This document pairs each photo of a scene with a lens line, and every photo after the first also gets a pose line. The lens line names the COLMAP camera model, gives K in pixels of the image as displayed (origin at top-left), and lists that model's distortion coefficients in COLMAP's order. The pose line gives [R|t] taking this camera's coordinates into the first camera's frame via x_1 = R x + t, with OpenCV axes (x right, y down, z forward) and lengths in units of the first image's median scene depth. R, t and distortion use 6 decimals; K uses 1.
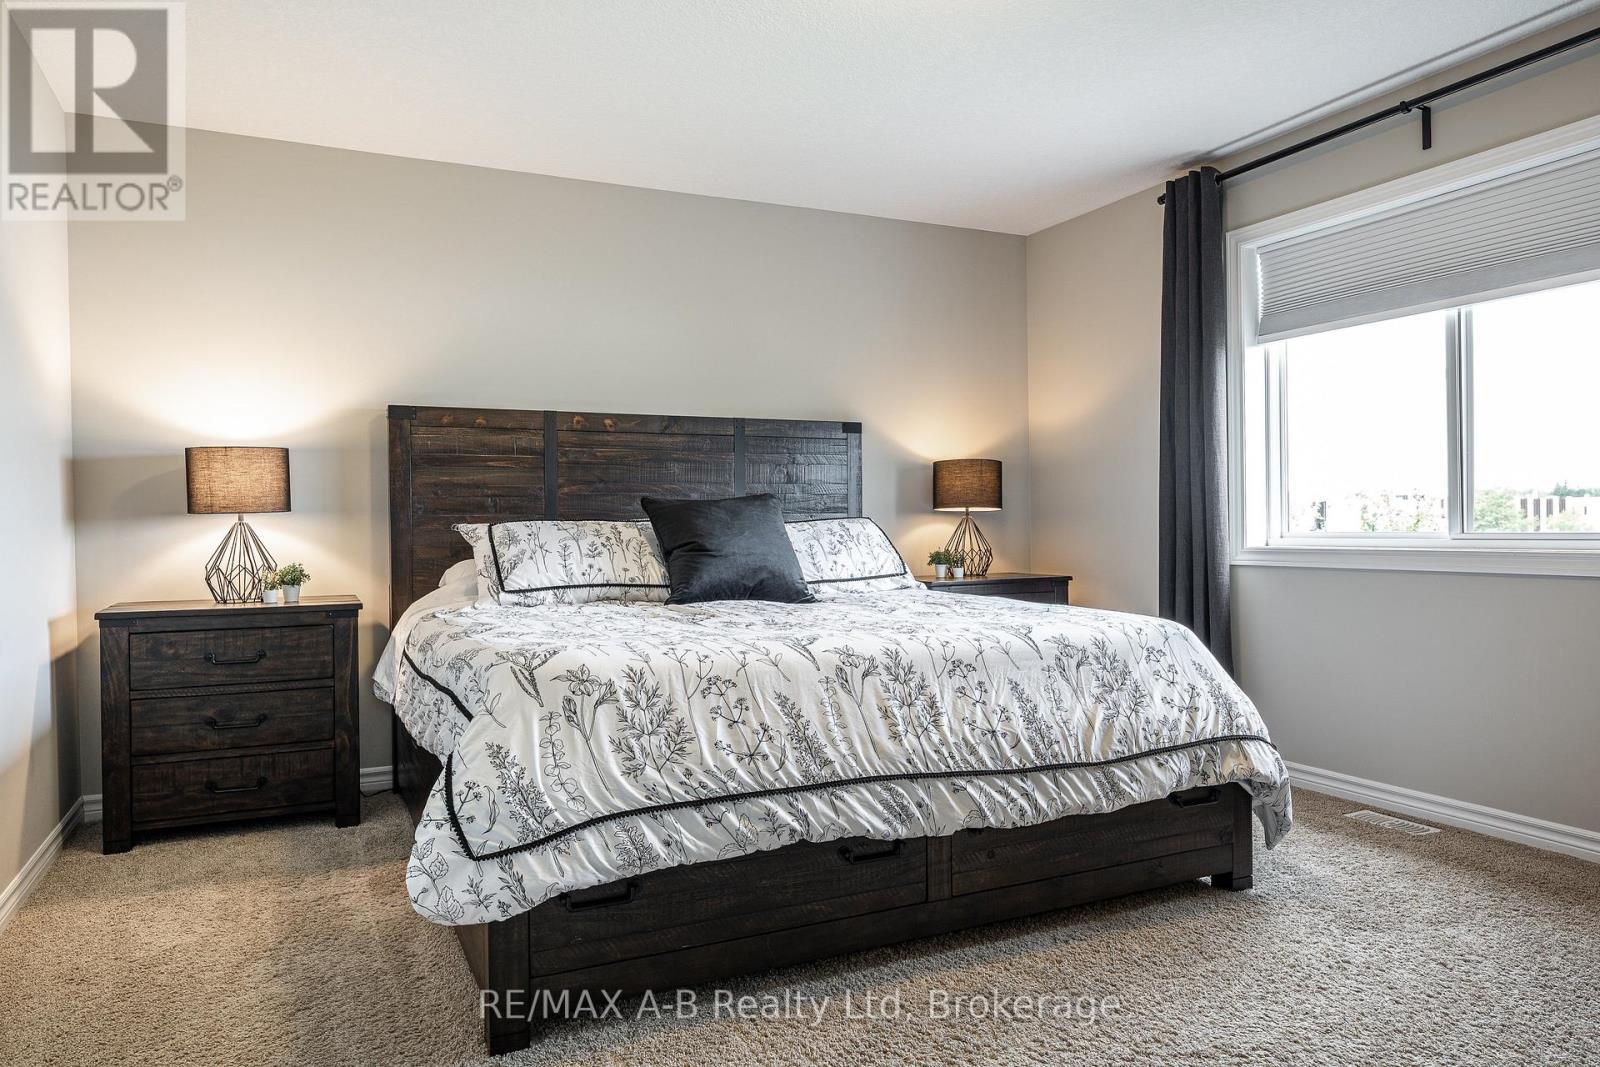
lens RADIAL K [[1064.8, 0, 787.7], [0, 1064.8, 531.1], [0, 0, 1]] dist [-0.001497, -0.003015]
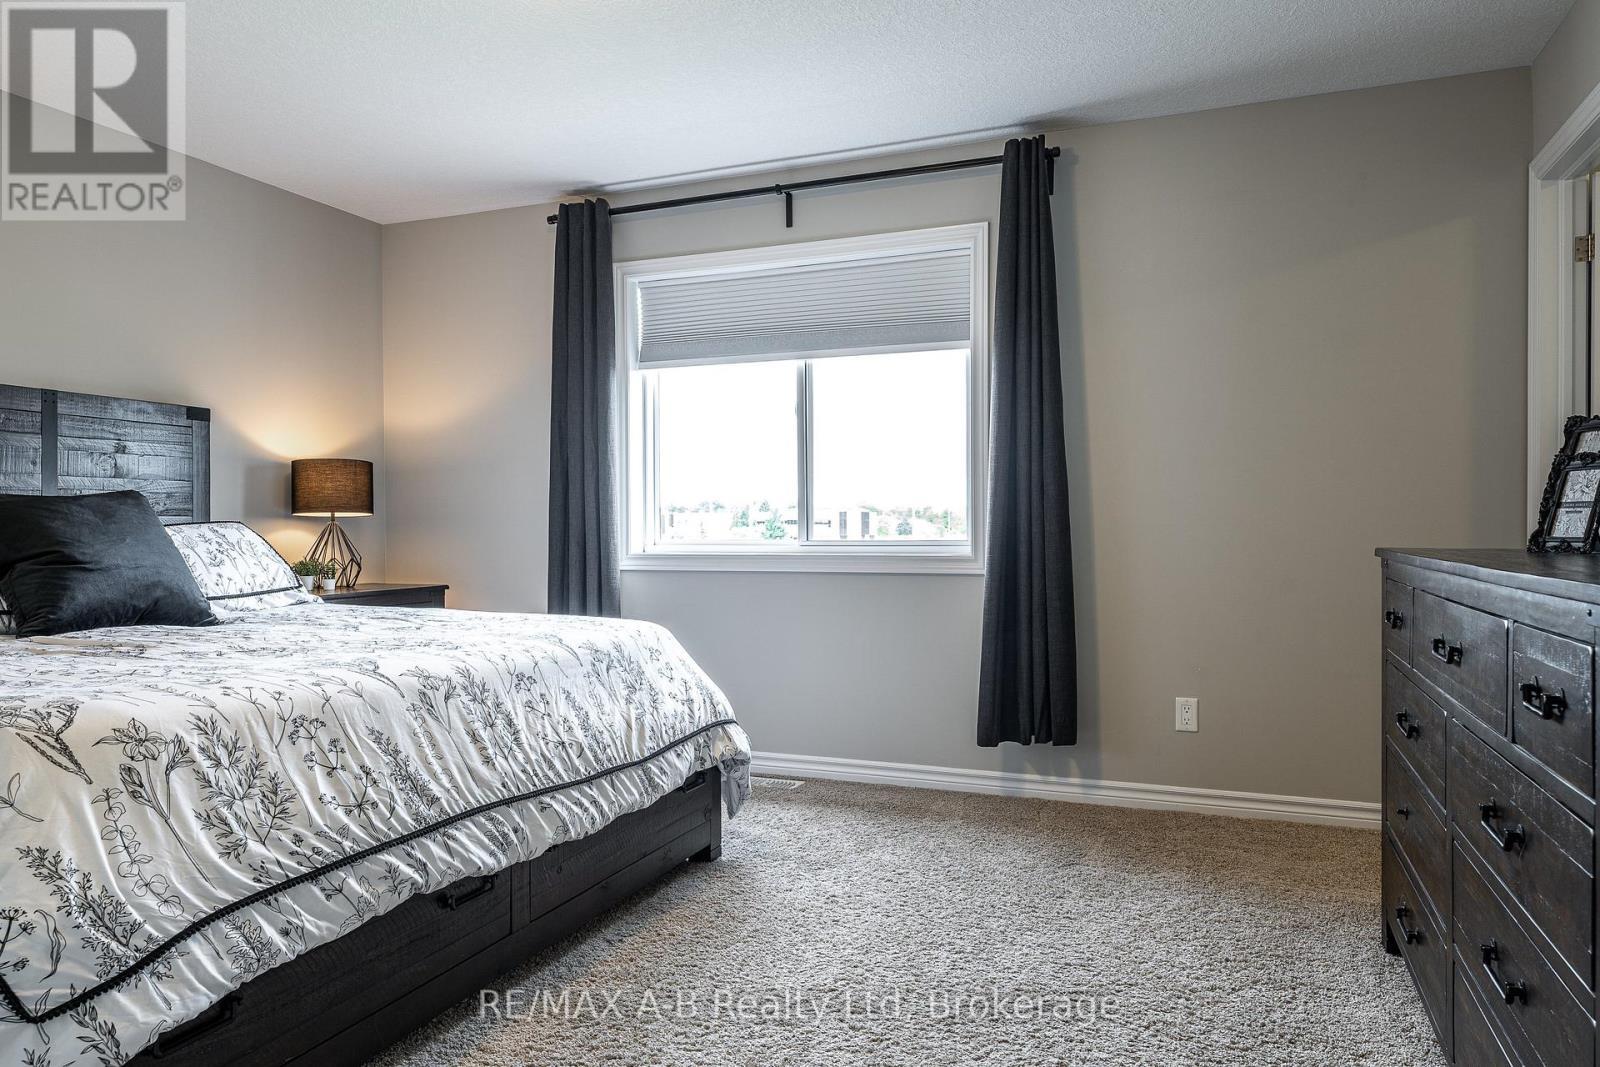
lens RADIAL K [[1064.8, 0, 788.9], [0, 1064.8, 533.6], [0, 0, 1]] dist [-0.001497, -0.003015]
pose [[0.730937, 0.006092, 0.682417, -0.304928], [-0.001936, 0.999975, -0.006854, 0.002399], [-0.682442, 0.003688, 0.730931, 0.136452]]
